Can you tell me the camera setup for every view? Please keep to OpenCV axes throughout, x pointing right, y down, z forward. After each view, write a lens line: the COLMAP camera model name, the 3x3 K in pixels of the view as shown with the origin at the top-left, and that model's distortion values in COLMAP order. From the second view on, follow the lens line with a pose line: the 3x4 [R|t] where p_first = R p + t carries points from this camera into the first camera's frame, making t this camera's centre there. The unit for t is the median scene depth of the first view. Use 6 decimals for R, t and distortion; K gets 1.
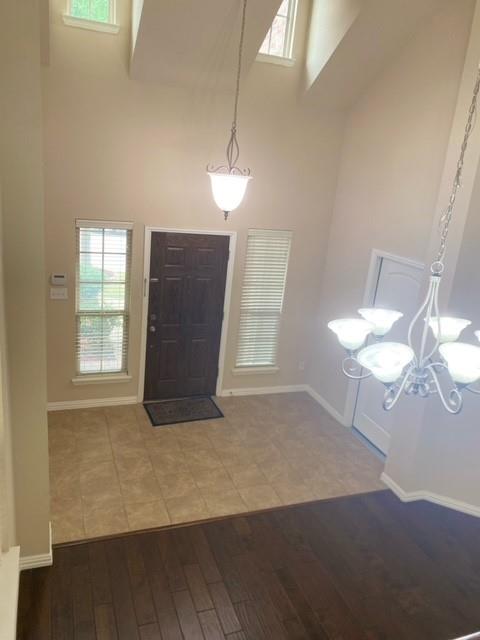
lens RADIAL K [[490.4, 0, 248.4], [0, 490.4, 316.4], [0, 0, 1]] dist [0.057084, -0.089335]
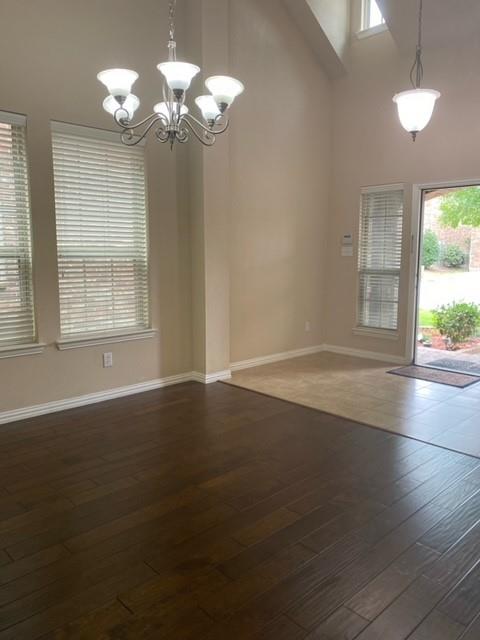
lens RADIAL K [[490.4, 0, 248.4], [0, 490.4, 316.4], [0, 0, 1]] dist [0.057084, -0.089335]
pose [[0.410658, 0.024445, -0.911462, 0.647208], [-0.238783, 0.967636, -0.081632, 0.273574], [0.879968, 0.251164, 0.403204, 0.332957]]
